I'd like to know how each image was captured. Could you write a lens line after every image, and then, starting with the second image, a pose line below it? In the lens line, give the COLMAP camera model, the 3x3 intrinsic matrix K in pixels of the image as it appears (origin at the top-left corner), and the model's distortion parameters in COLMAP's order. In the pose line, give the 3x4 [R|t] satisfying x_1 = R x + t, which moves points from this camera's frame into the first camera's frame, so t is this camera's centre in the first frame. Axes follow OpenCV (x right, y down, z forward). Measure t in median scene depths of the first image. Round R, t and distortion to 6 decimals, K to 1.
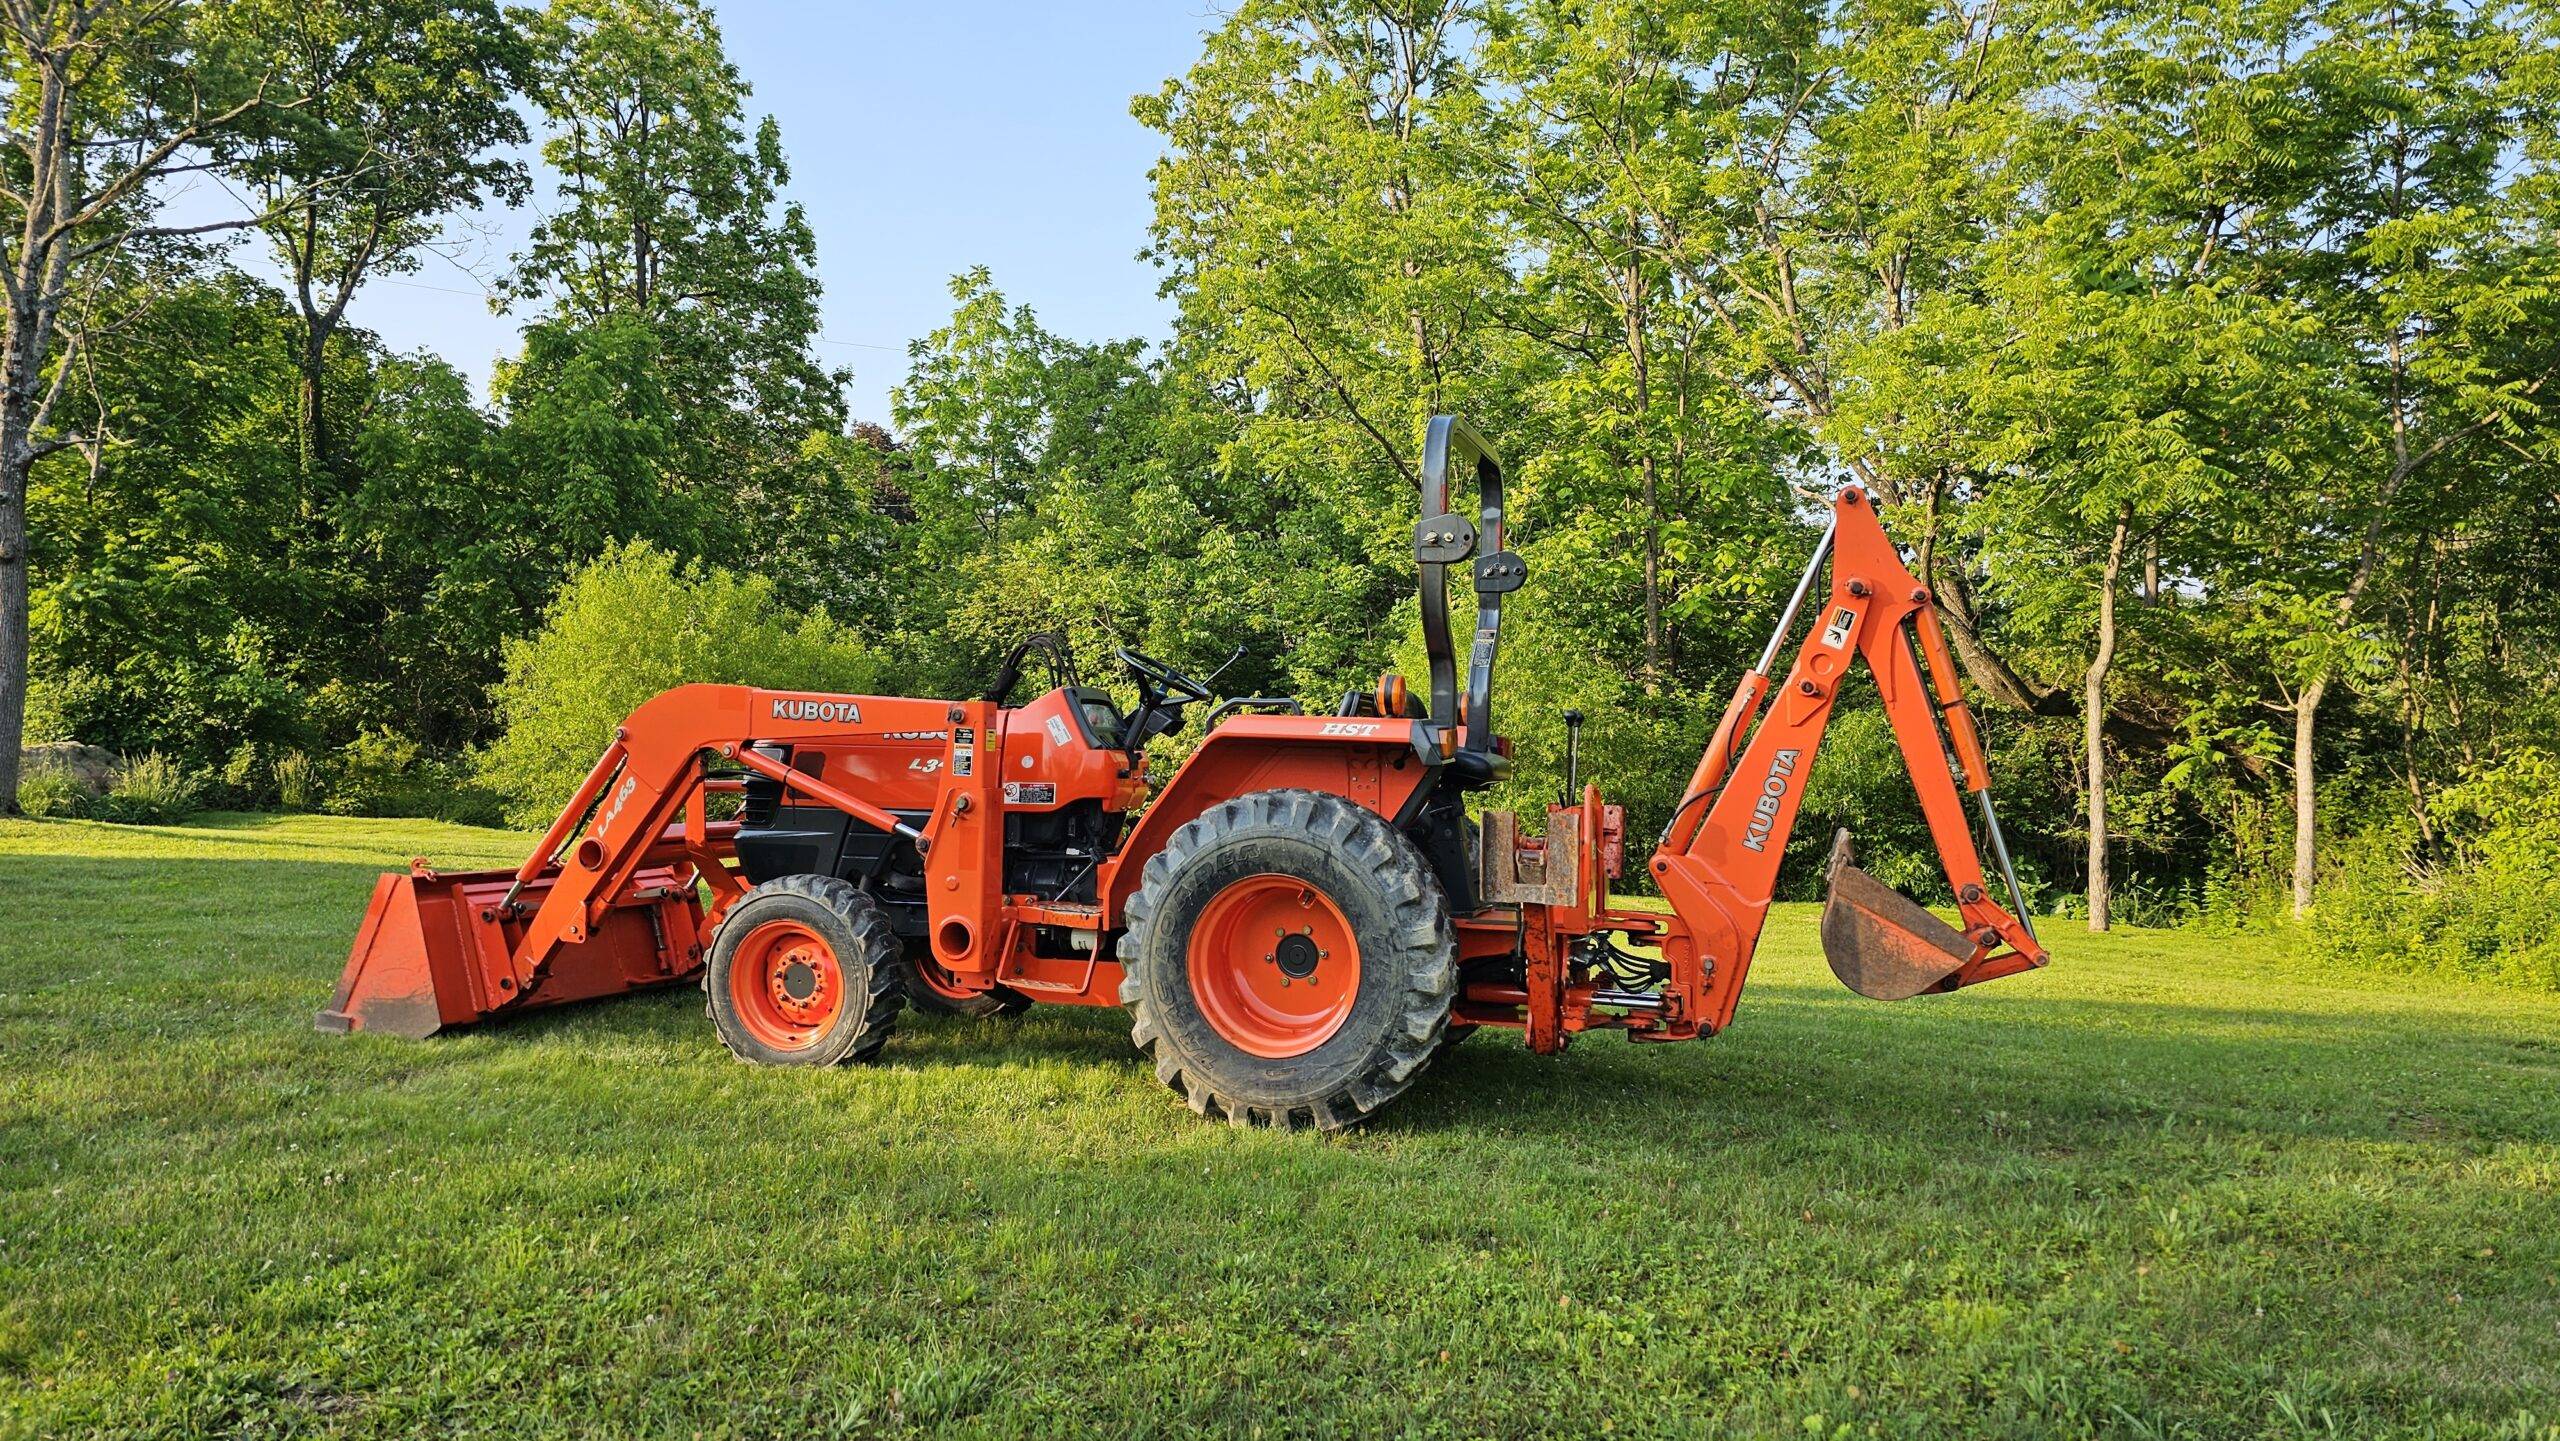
lens RADIAL K [[1722.0, 0, 1250.7], [0, 1722.0, 699.1], [0, 0, 1]] dist [0.073514, -0.064362]
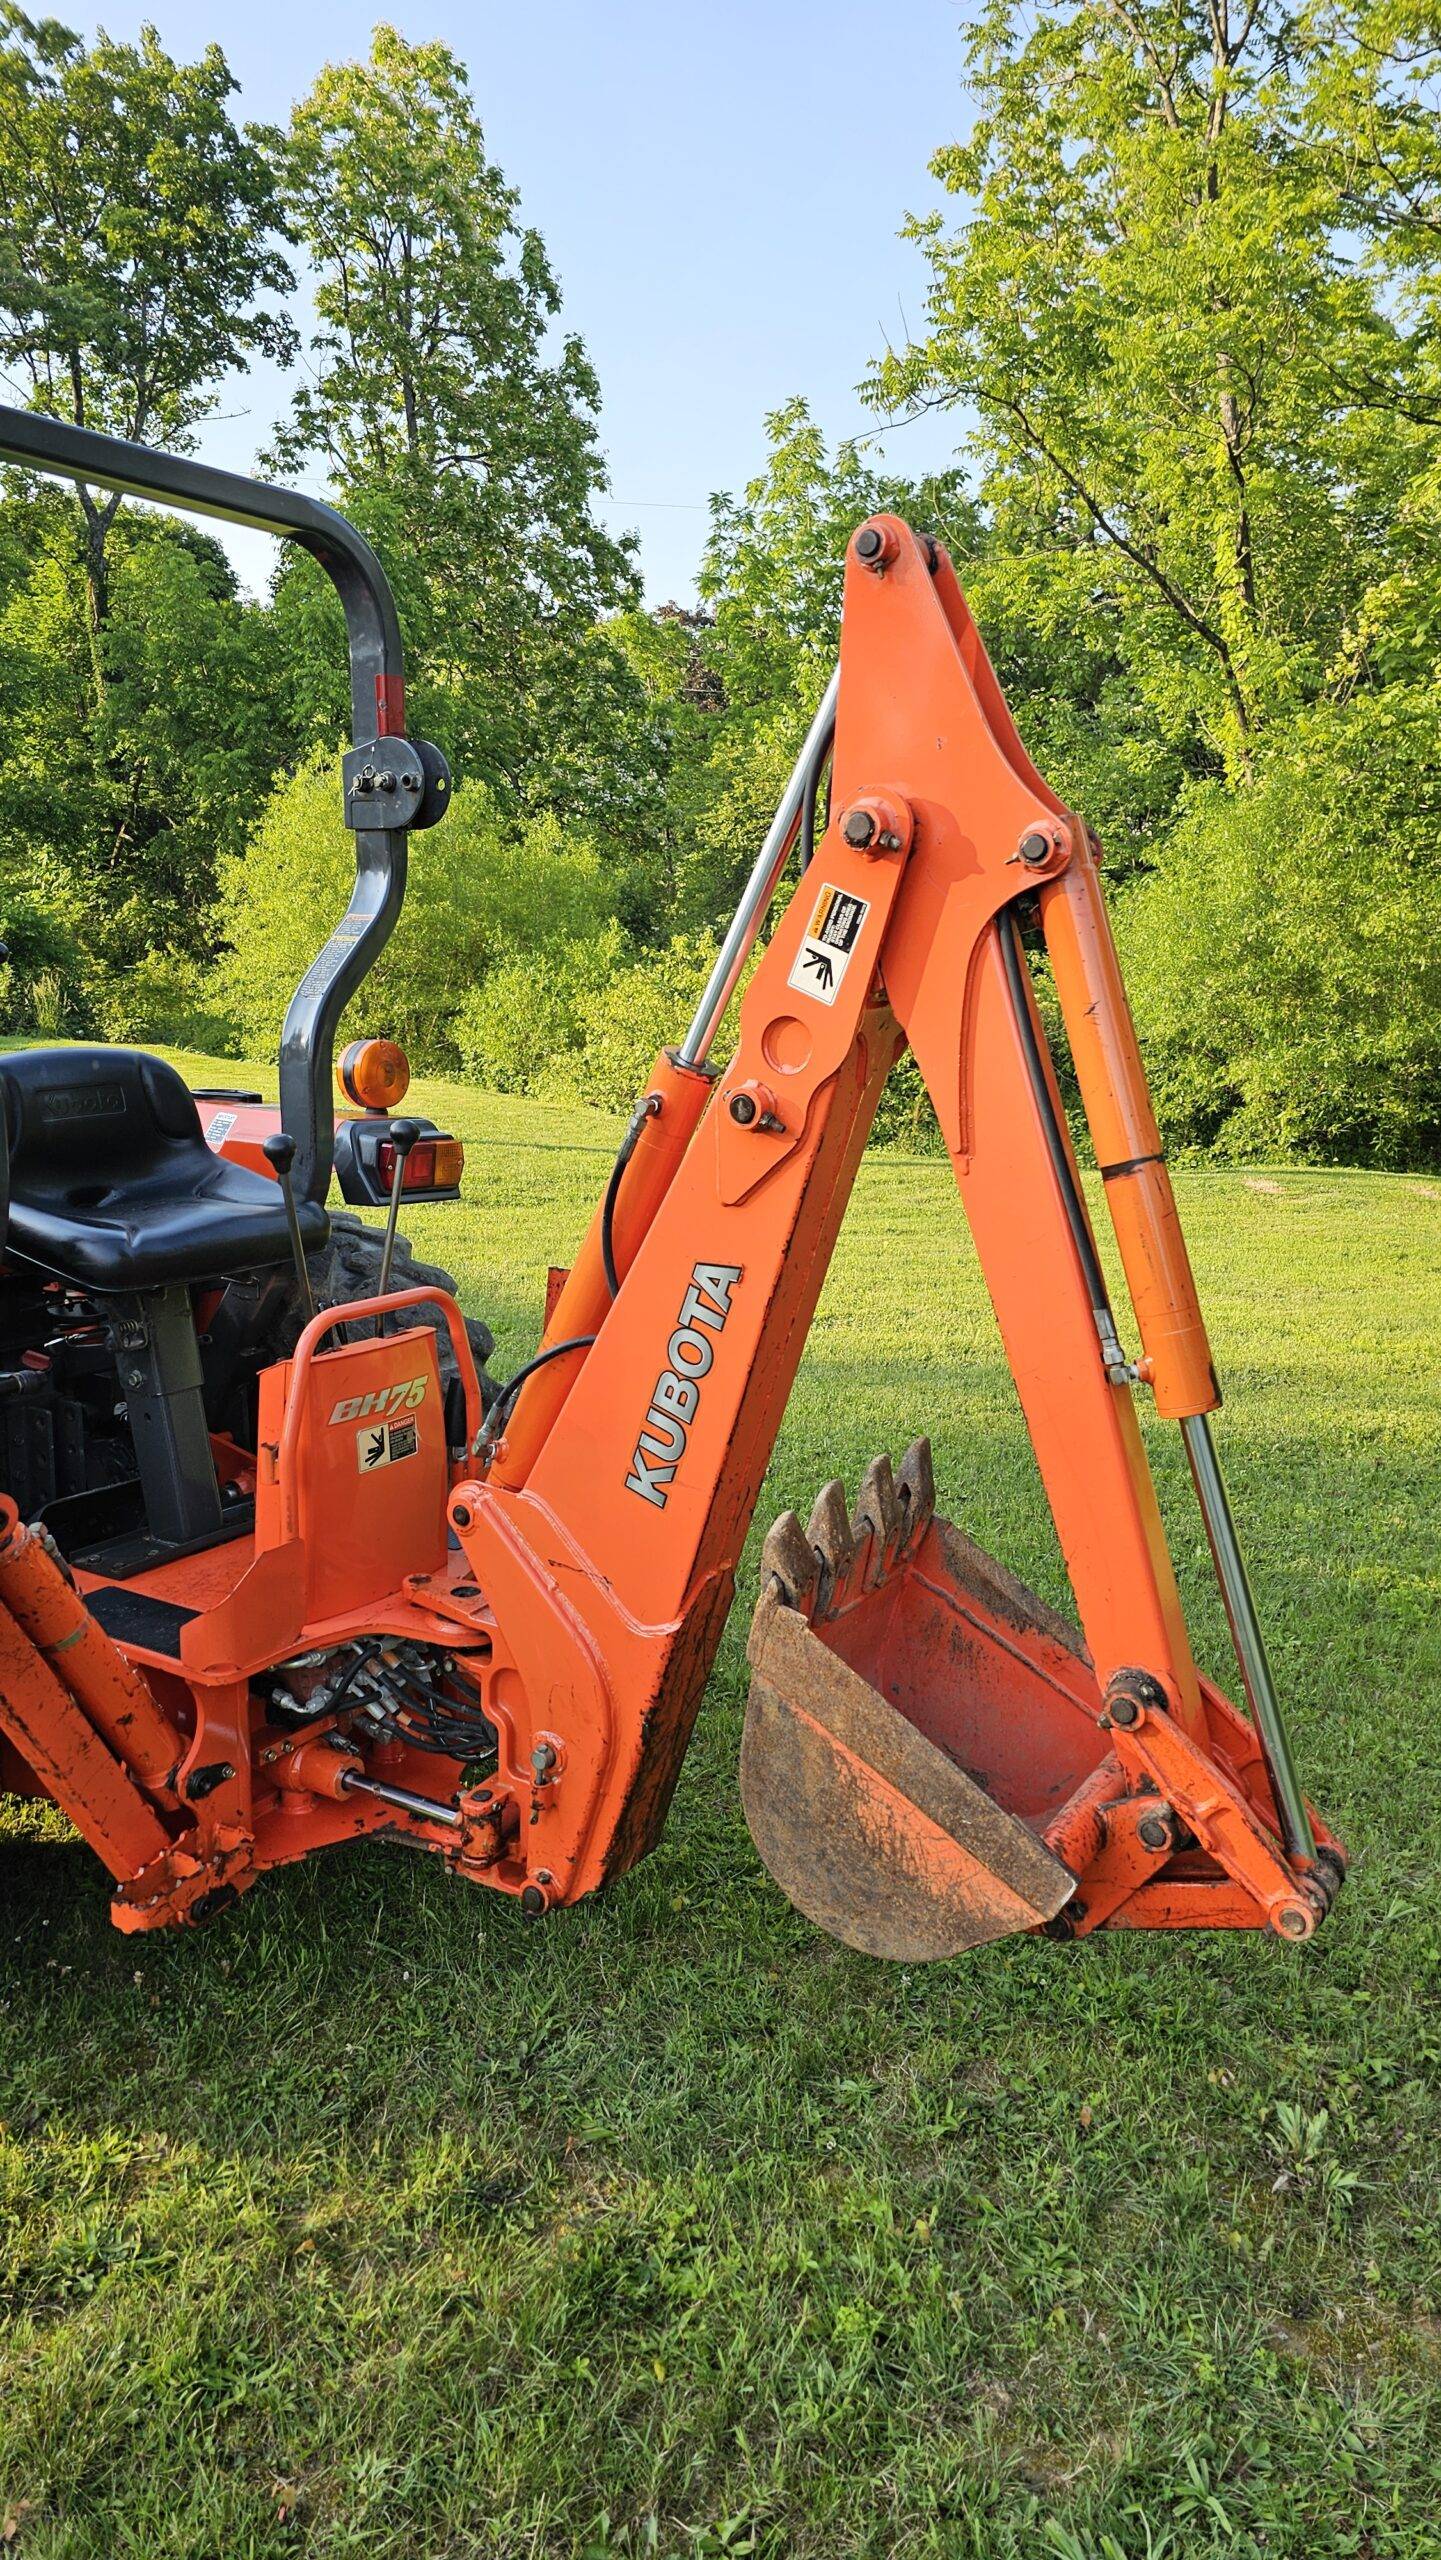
lens RADIAL K [[1722.0, 0, 717.5], [0, 1722.0, 1254.8], [0, 0, 1]] dist [0.073514, -0.064362]
pose [[0.966414, 0.041425, -0.253631, 0.087786], [0.011179, 0.979213, 0.202526, -0.010841], [0.256748, -0.198559, 0.945862, 0.137948]]
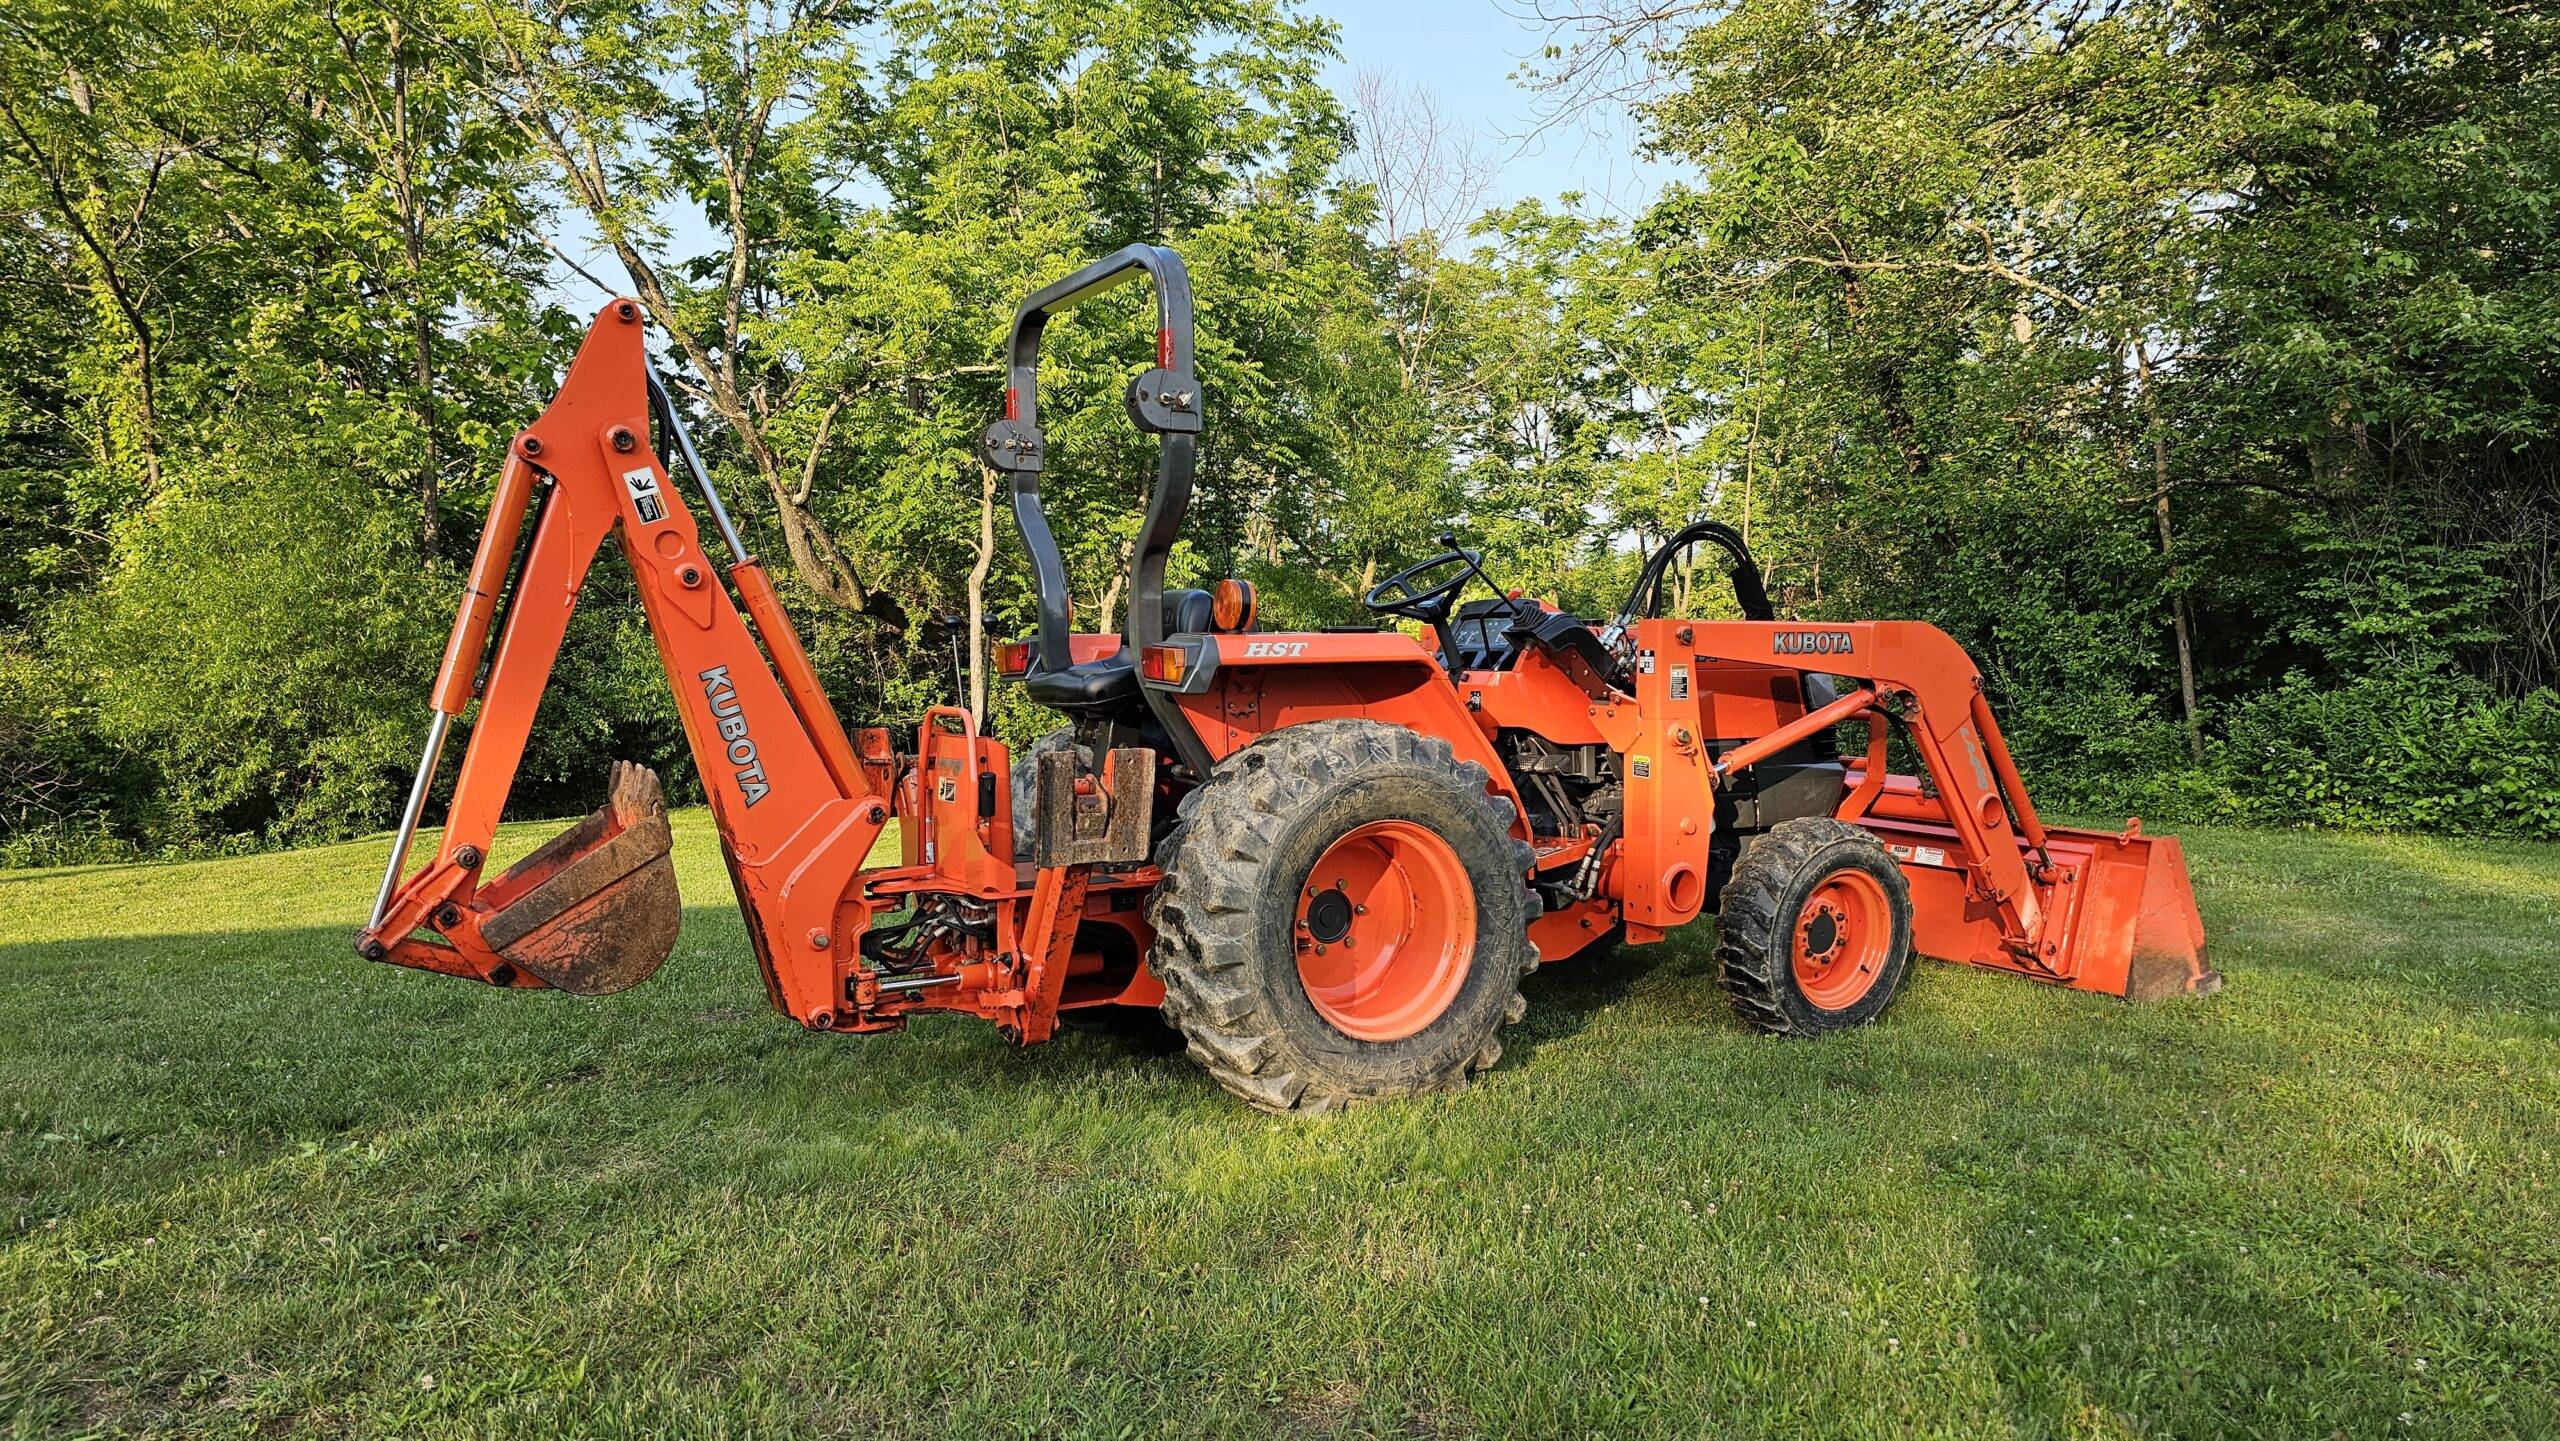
lens RADIAL K [[1722.0, 0, 1282.0], [0, 1722.0, 745.8], [0, 0, 1]] dist [0.073514, -0.064362]
pose [[0.597438, -0.076066, 0.798300, -0.212480], [0.006727, 0.995931, 0.089862, -0.003843], [-0.801887, -0.048317, 0.595519, 0.111221]]
